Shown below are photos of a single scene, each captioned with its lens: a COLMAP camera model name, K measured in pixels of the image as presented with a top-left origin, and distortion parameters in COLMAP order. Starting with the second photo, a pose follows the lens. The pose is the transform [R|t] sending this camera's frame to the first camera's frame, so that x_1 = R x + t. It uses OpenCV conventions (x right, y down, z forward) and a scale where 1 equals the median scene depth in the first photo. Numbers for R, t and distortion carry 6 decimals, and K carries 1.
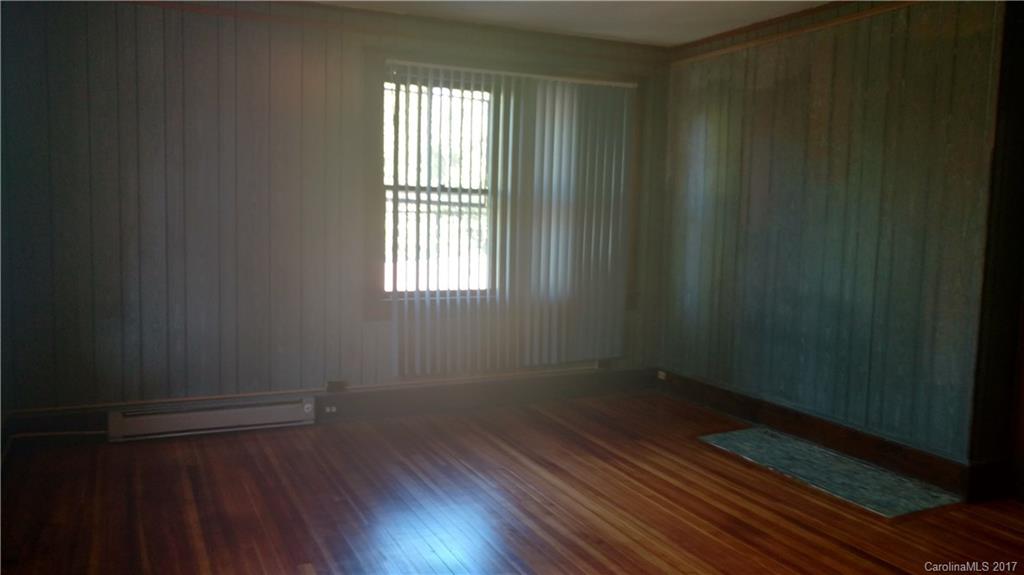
lens RADIAL K [[817.0, 0, 512.0], [0, 817.0, 287.5], [0, 0, 1]] dist [-0.005813, -0.005870]
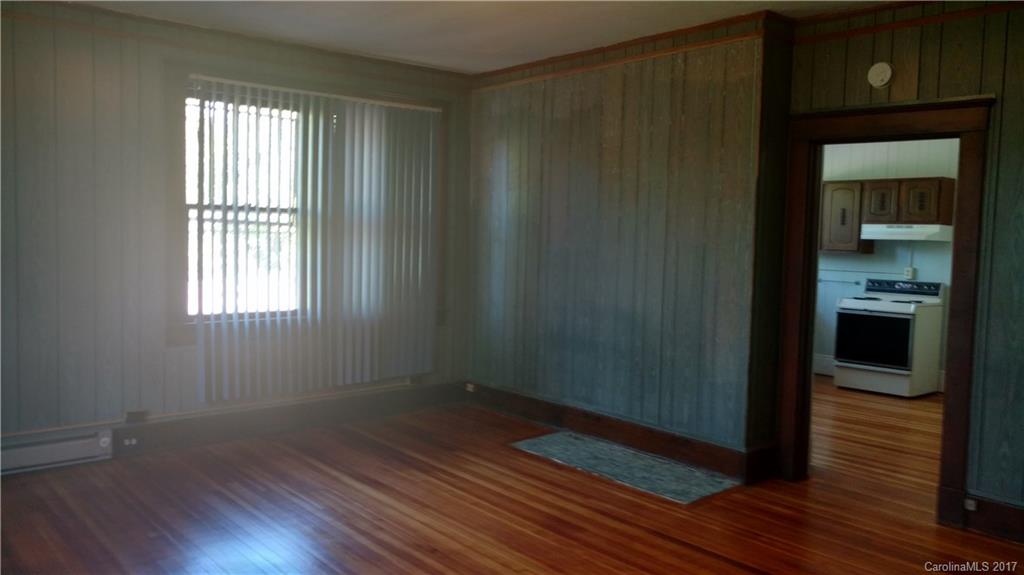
lens RADIAL K [[806.7, 0, 512.0], [0, 806.7, 287.5], [0, 0, 1]] dist [-0.000023, -0.002614]
pose [[0.965302, -0.018010, 0.260513, -0.037726], [0.023658, 0.999548, -0.018560, -0.000411], [-0.260061, 0.024079, 0.965292, -0.012999]]
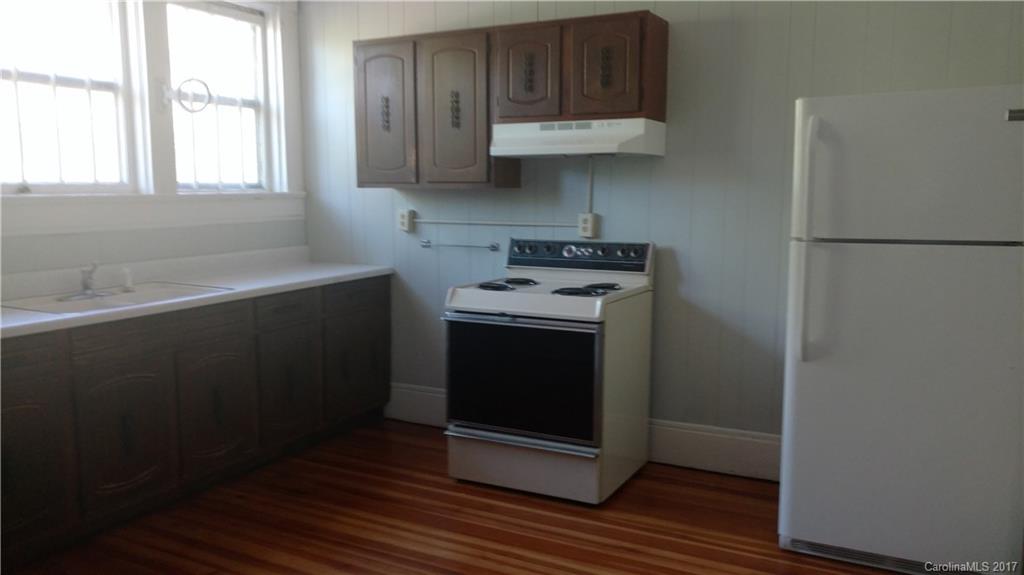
lens RADIAL K [[817.0, 0, 512.0], [0, 817.0, 287.5], [0, 0, 1]] dist [-0.005813, -0.005870]
pose [[0.803044, -0.101735, 0.587172, 0.279564], [0.075745, 0.994753, 0.068762, -0.019556], [-0.591087, -0.010743, 0.806536, 0.350617]]
